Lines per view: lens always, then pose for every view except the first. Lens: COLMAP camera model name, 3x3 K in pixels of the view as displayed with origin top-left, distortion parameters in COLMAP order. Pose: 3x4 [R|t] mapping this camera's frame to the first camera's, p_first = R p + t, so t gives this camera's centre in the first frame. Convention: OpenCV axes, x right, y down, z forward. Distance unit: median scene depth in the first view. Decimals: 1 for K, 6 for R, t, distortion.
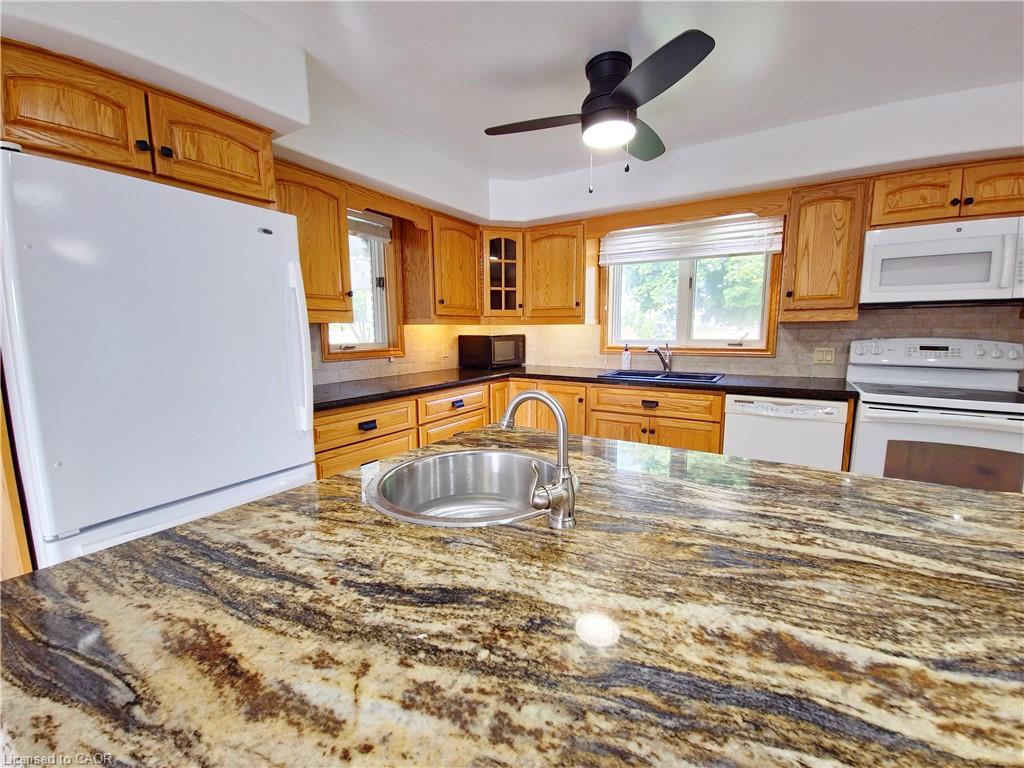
lens RADIAL K [[420.4, 0, 519.6], [0, 420.4, 385.9], [0, 0, 1]] dist [0.000124, -0.003613]
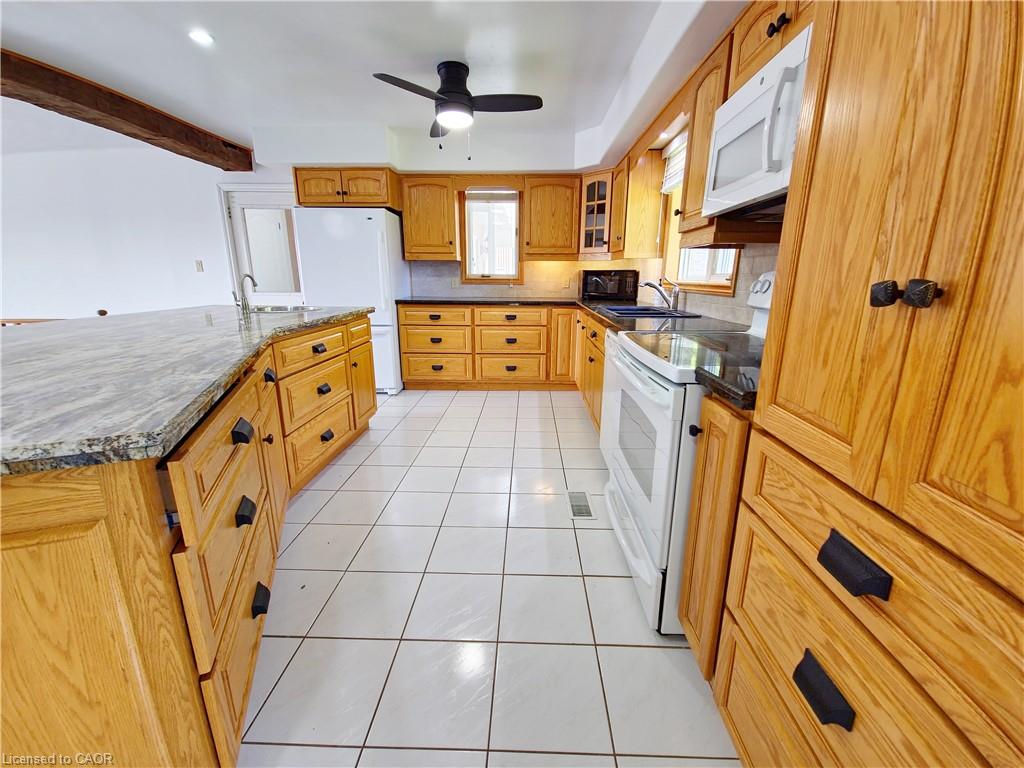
lens RADIAL K [[416.8, 0, 516.3], [0, 416.8, 381.7], [0, 0, 1]] dist [0.021346, -0.015830]
pose [[0.505318, 0.223325, -0.833535, 1.061913], [-0.122858, 0.974710, 0.186669, -0.011334], [0.854143, 0.008079, 0.519976, 0.271786]]
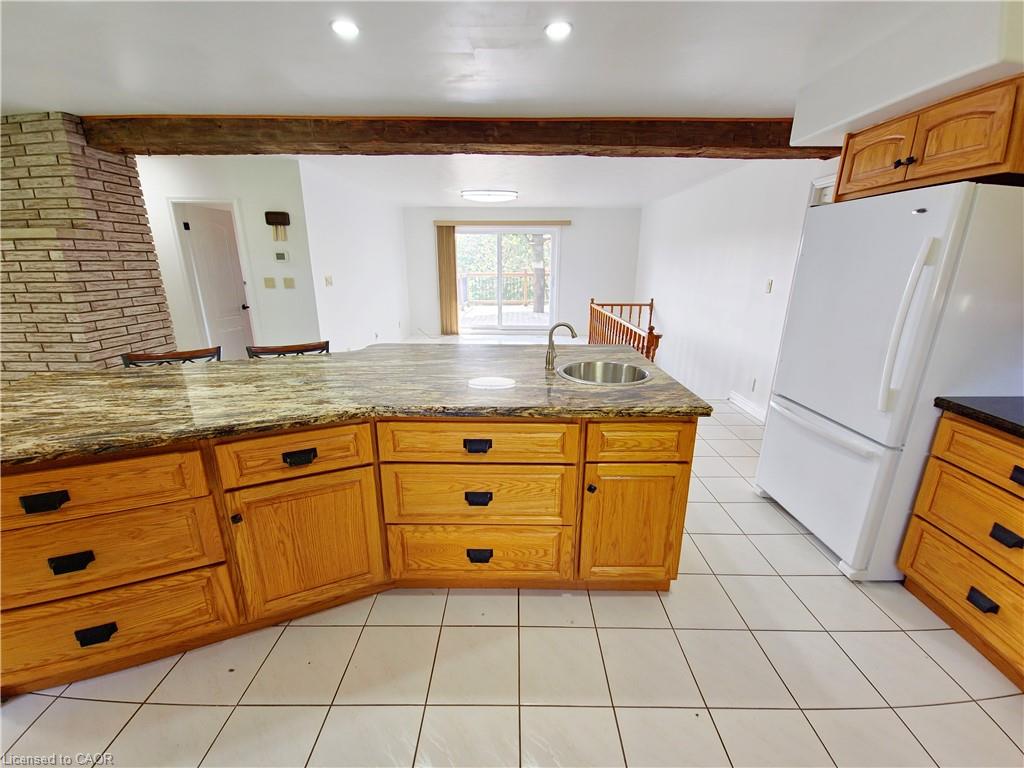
lens RADIAL K [[416.8, 0, 516.3], [0, 416.8, 381.7], [0, 0, 1]] dist [0.021346, -0.015830]
pose [[-0.847564, 0.149039, -0.509335, 0.442361], [-0.069915, 0.920031, 0.385558, -0.170315], [0.526067, 0.362396, -0.769365, 0.775494]]
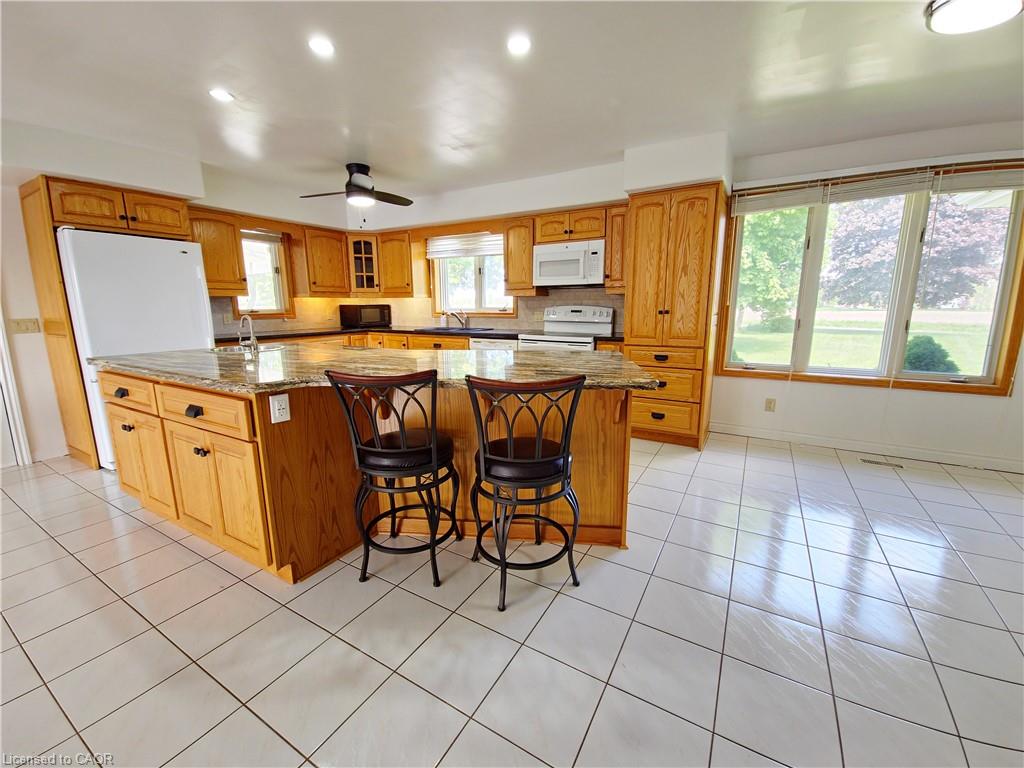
lens RADIAL K [[416.8, 0, 516.3], [0, 416.8, 381.7], [0, 0, 1]] dist [0.021346, -0.015830]
pose [[0.999441, -0.005670, 0.032963, 0.542529], [0.003961, 0.998656, 0.051670, 0.097289], [-0.033211, -0.051511, 0.998120, -0.652208]]
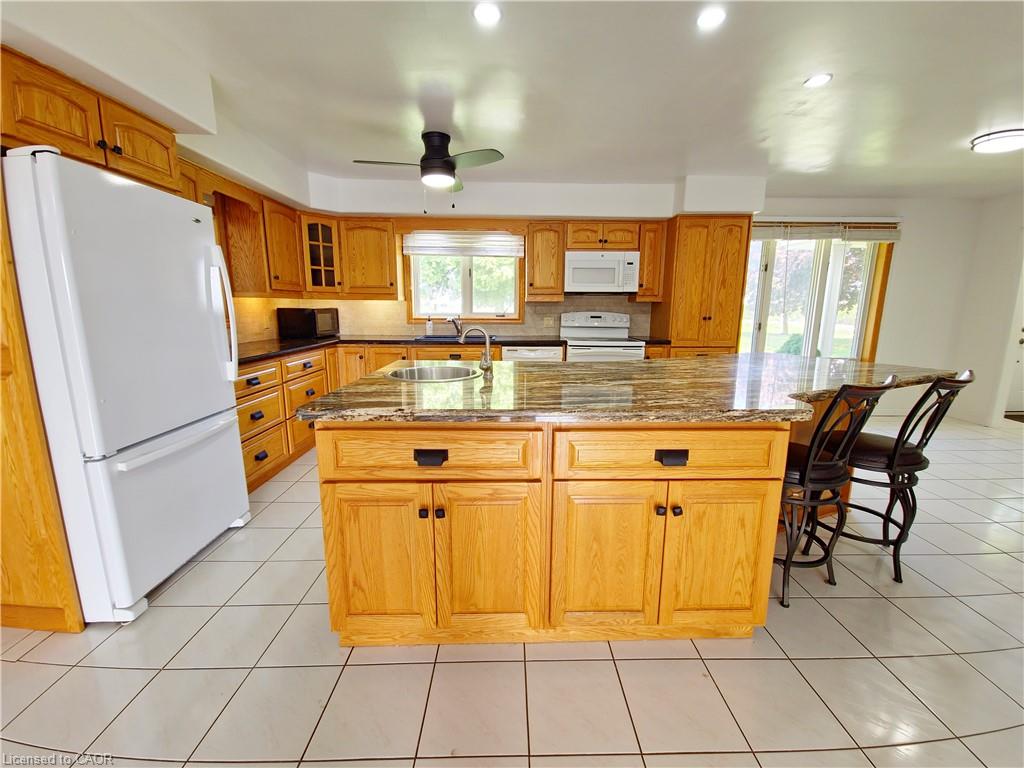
lens RADIAL K [[416.8, 0, 516.3], [0, 416.8, 381.7], [0, 0, 1]] dist [0.021346, -0.015830]
pose [[0.838303, -0.084649, 0.538593, -0.284753], [0.060432, 0.996213, 0.062512, 0.049525], [-0.541845, -0.019855, 0.840244, -0.316977]]
